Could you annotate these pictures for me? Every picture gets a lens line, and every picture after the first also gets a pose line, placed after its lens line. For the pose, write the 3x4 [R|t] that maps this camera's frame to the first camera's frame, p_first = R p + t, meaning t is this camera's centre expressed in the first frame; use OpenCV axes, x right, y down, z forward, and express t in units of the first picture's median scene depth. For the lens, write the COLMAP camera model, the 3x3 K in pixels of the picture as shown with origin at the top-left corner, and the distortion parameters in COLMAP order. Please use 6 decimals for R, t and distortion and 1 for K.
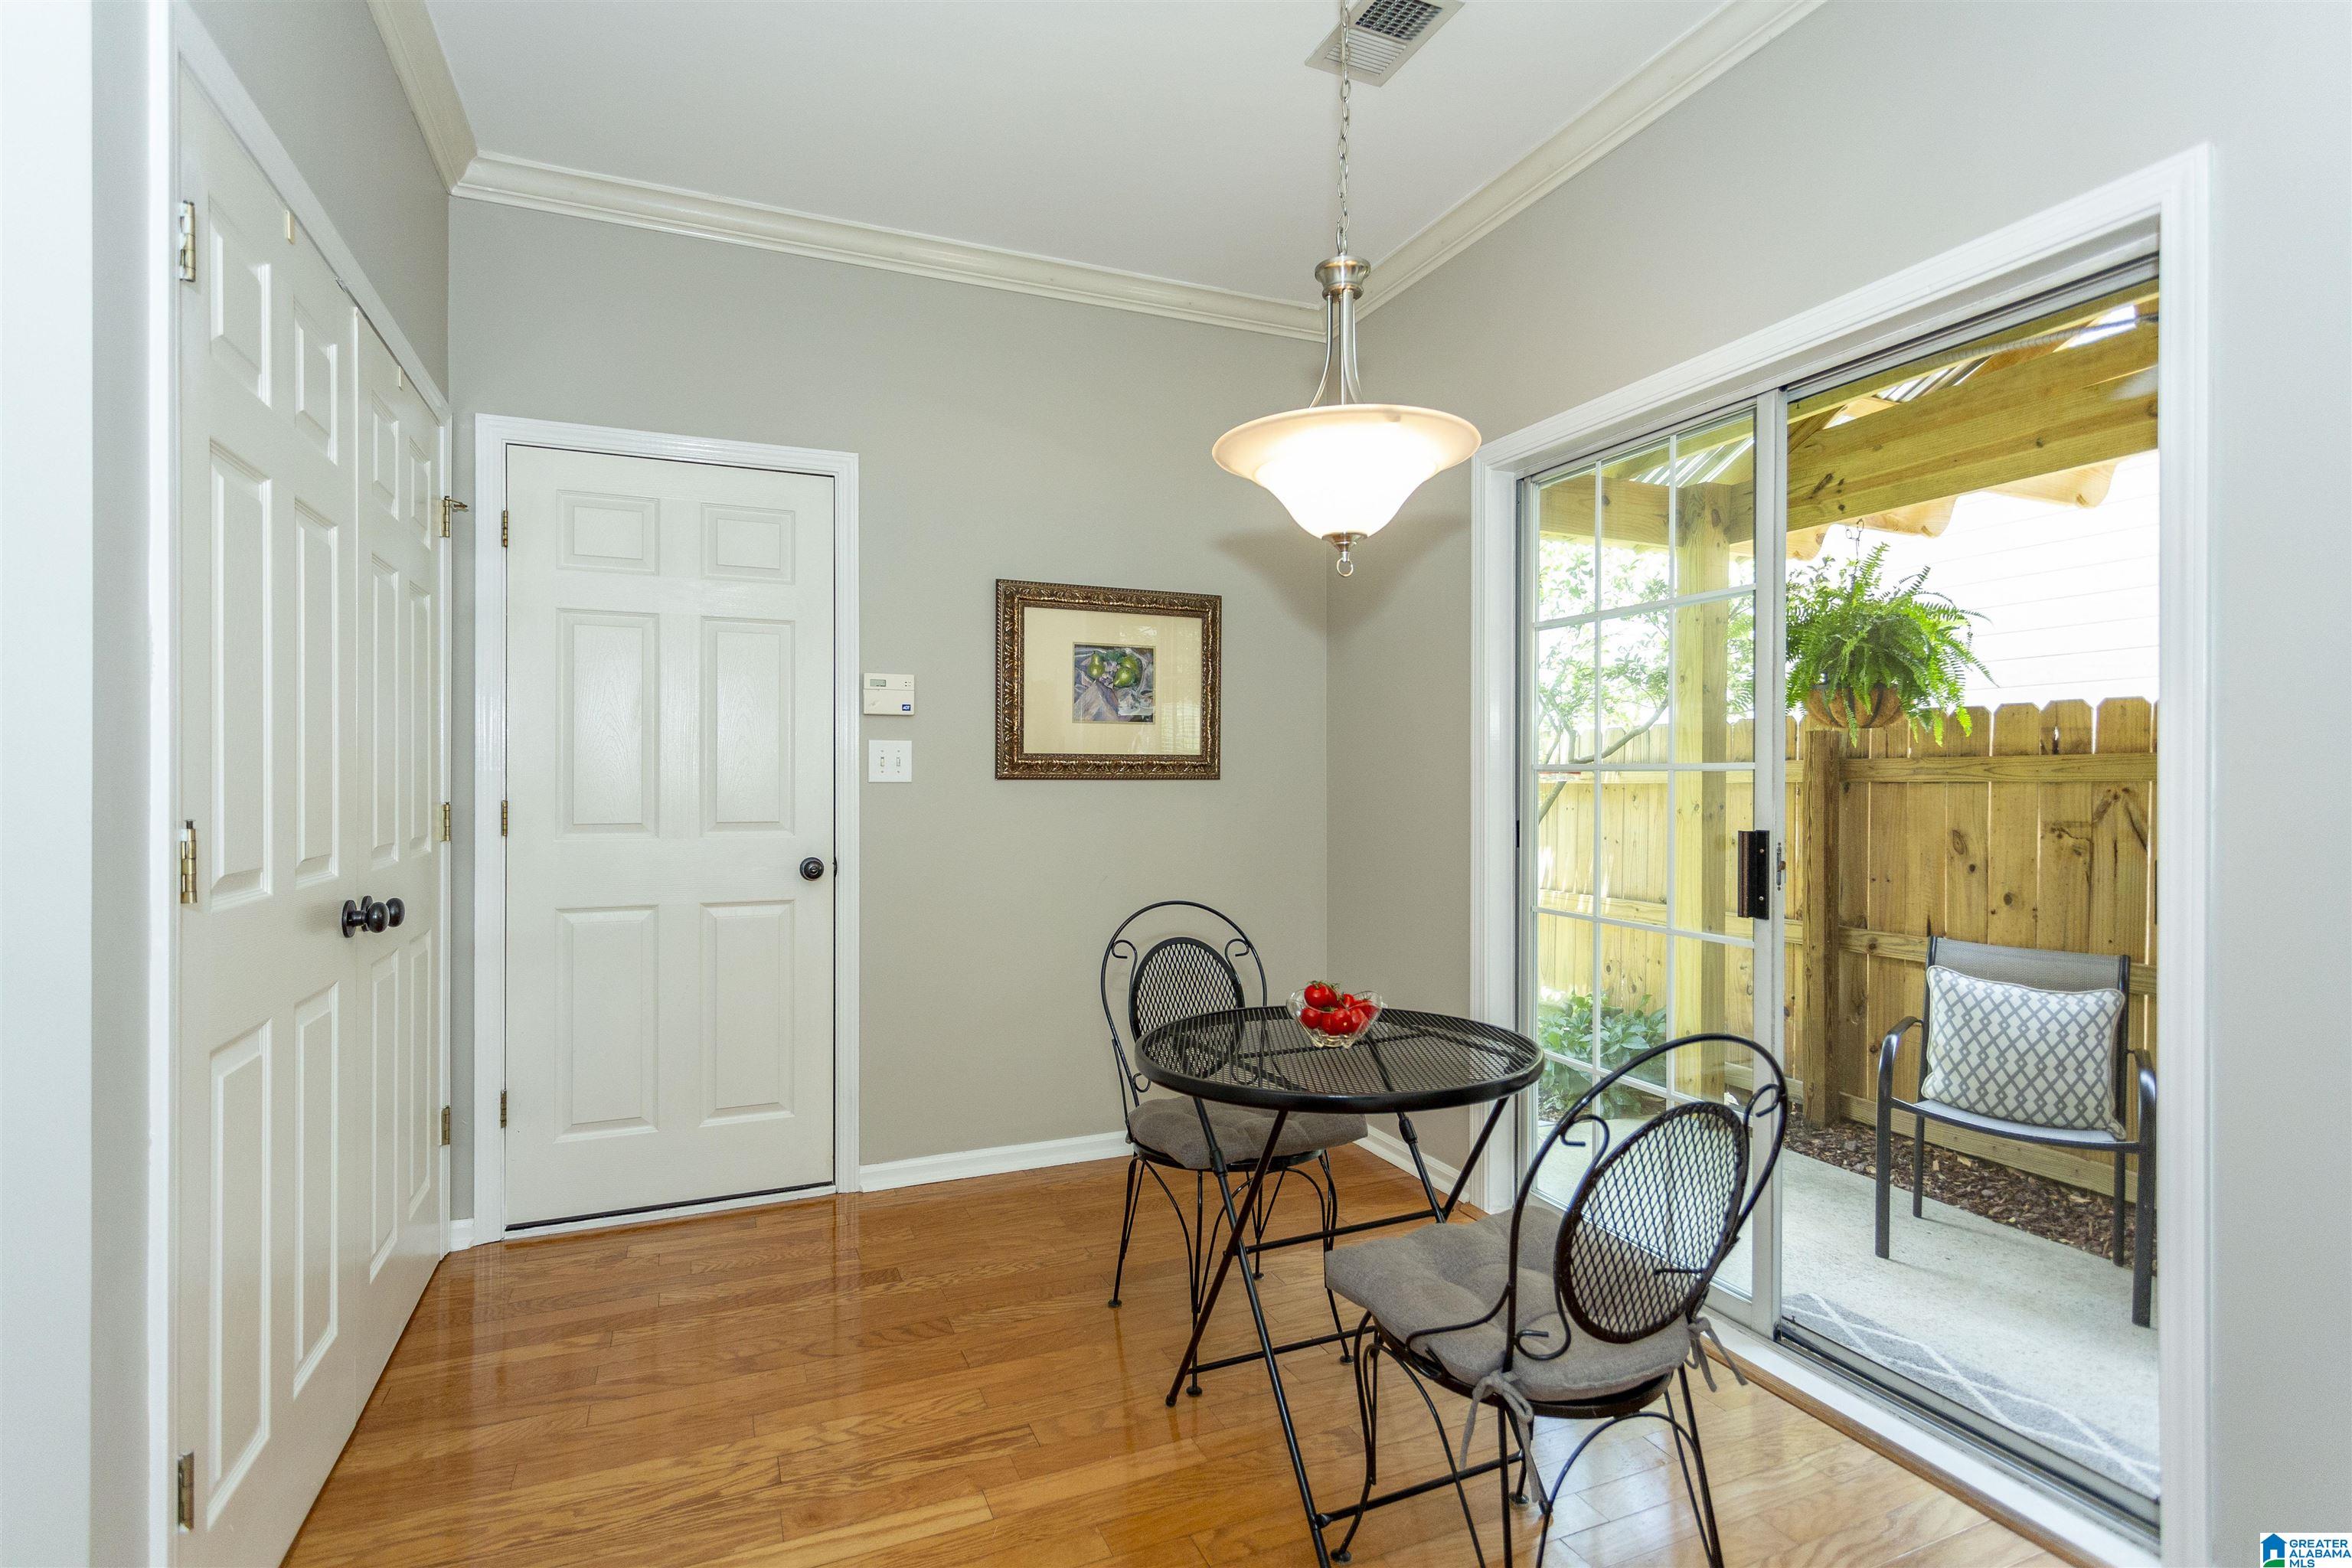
lens RADIAL K [[1121.1, 0, 1174.1], [0, 1121.1, 776.6], [0, 0, 1]] dist [0.010107, 0.000048]
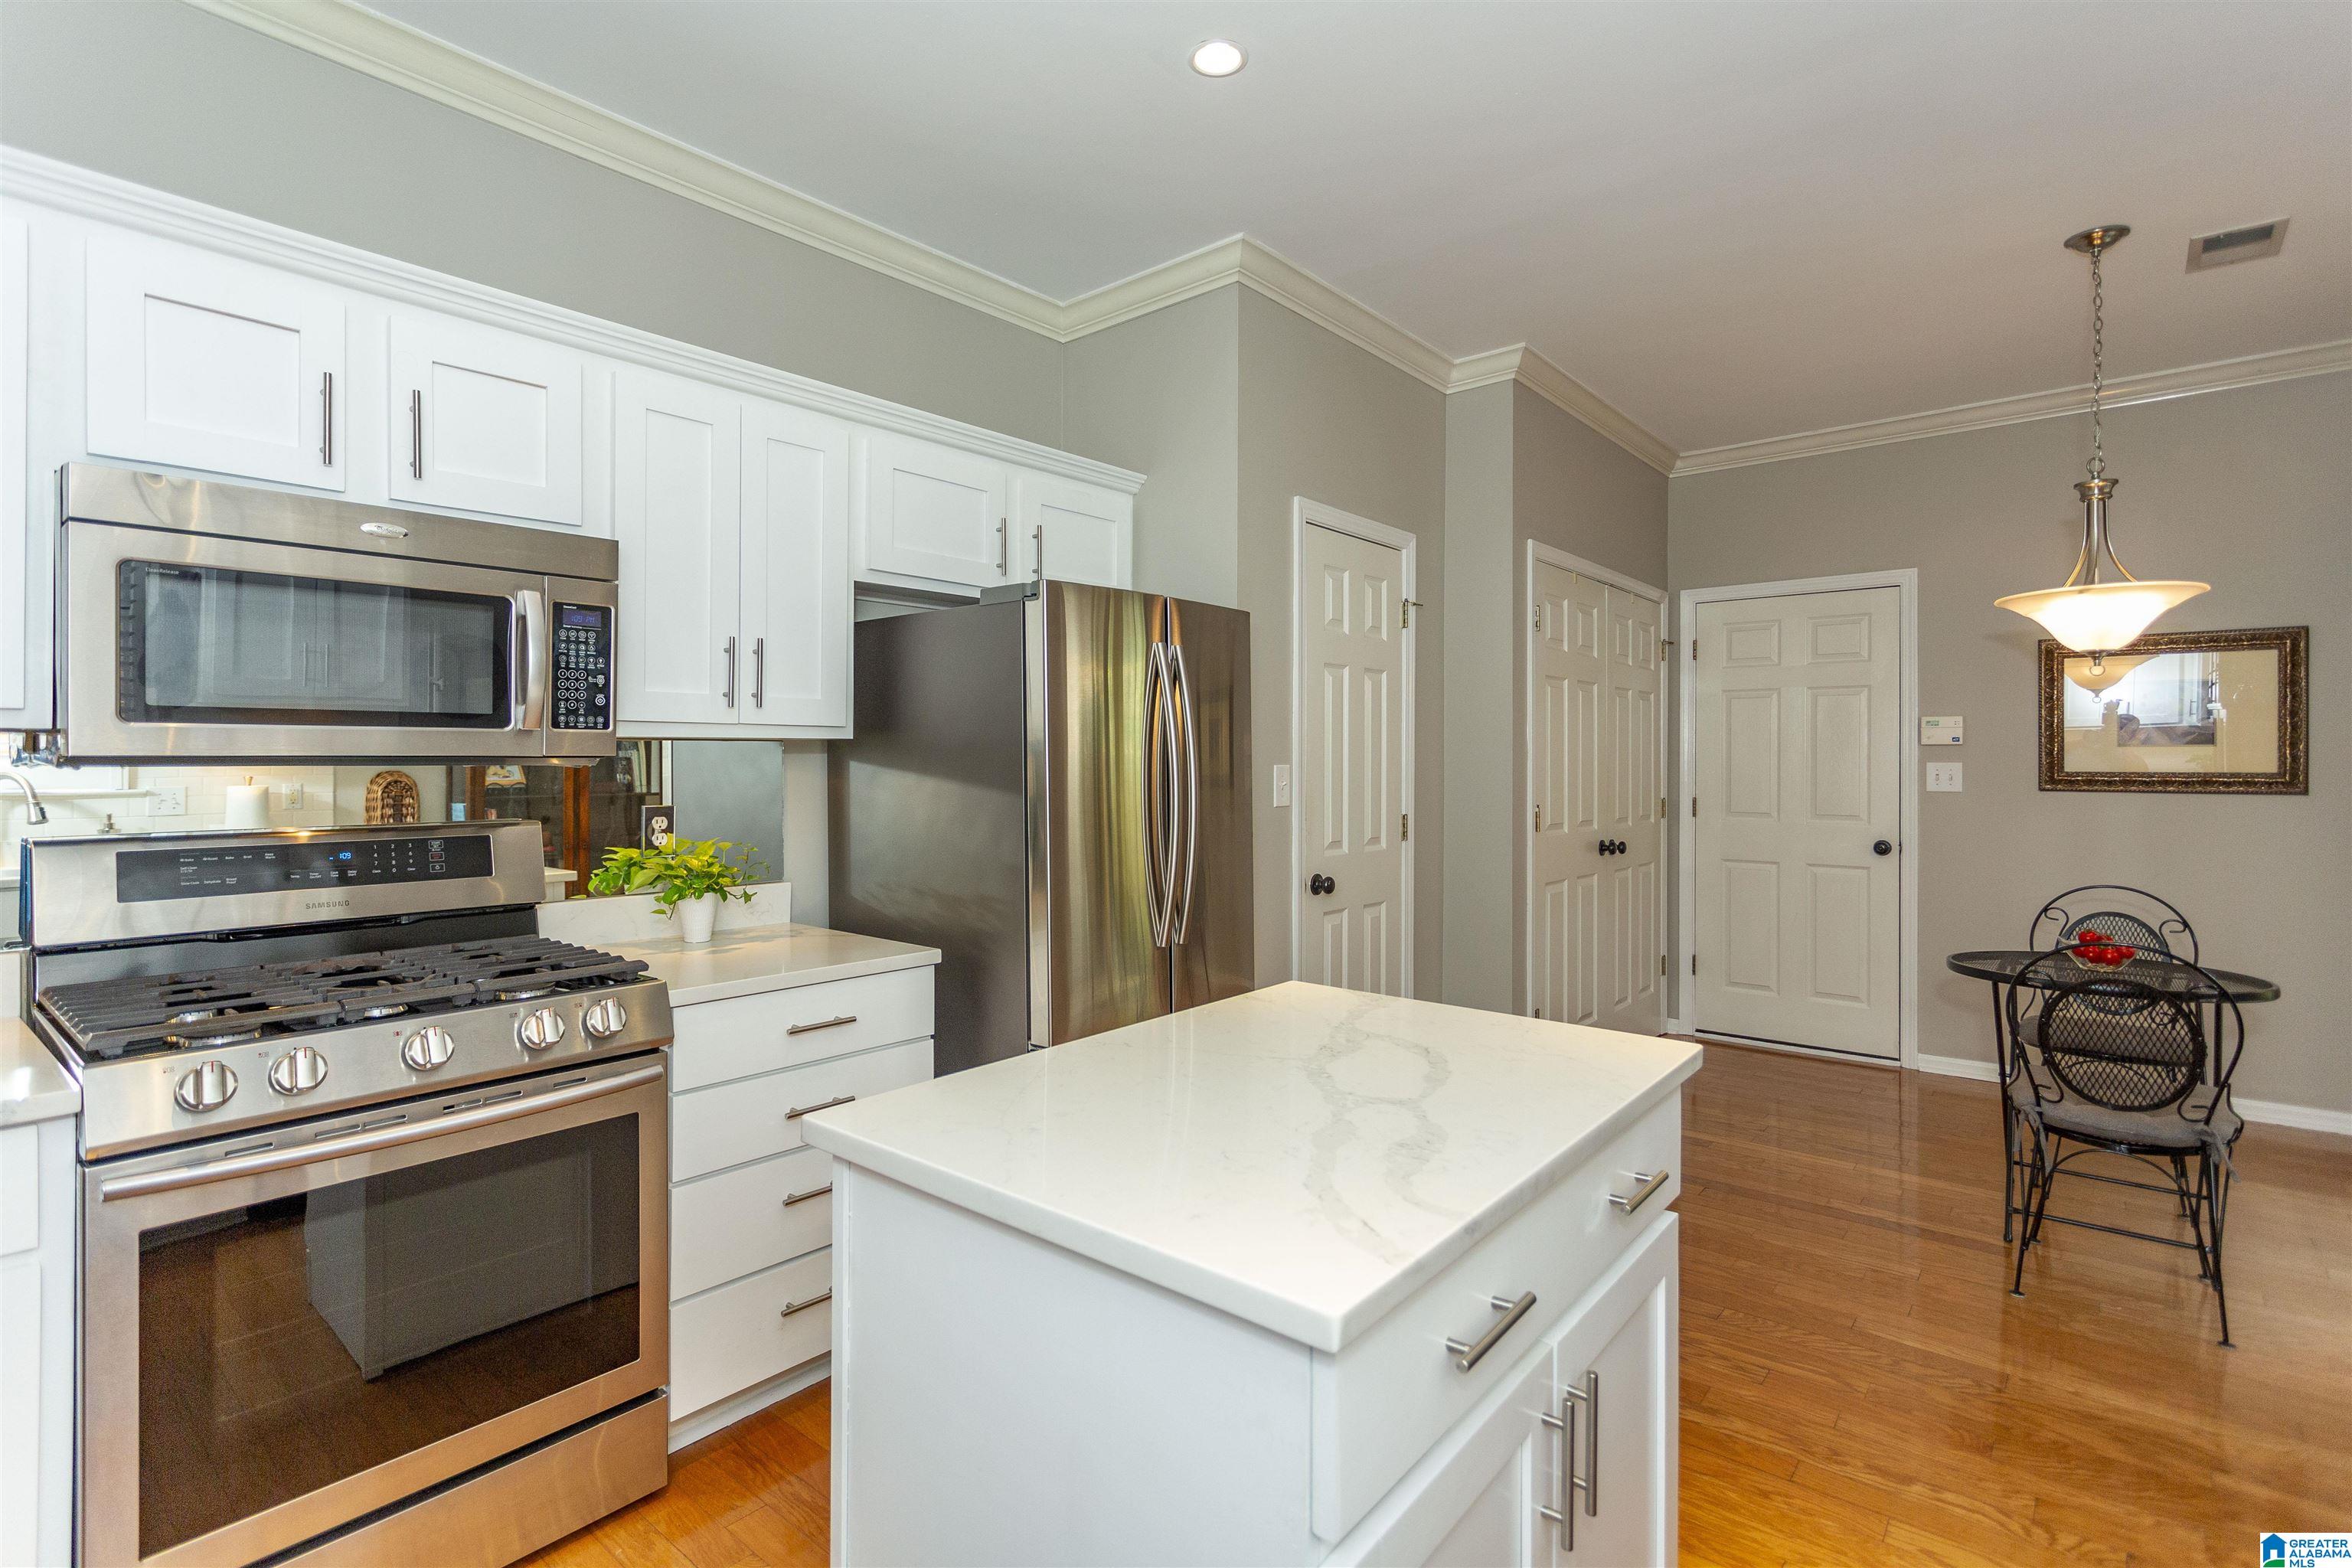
lens RADIAL K [[1121.1, 0, 1170.6], [0, 1121.1, 771.1], [0, 0, 1]] dist [0.010107, 0.000048]
pose [[0.457454, 0.008056, -0.889197, 0.601325], [-0.000884, 0.999963, 0.008605, -0.034409], [0.889233, -0.003150, 0.457444, -0.560513]]
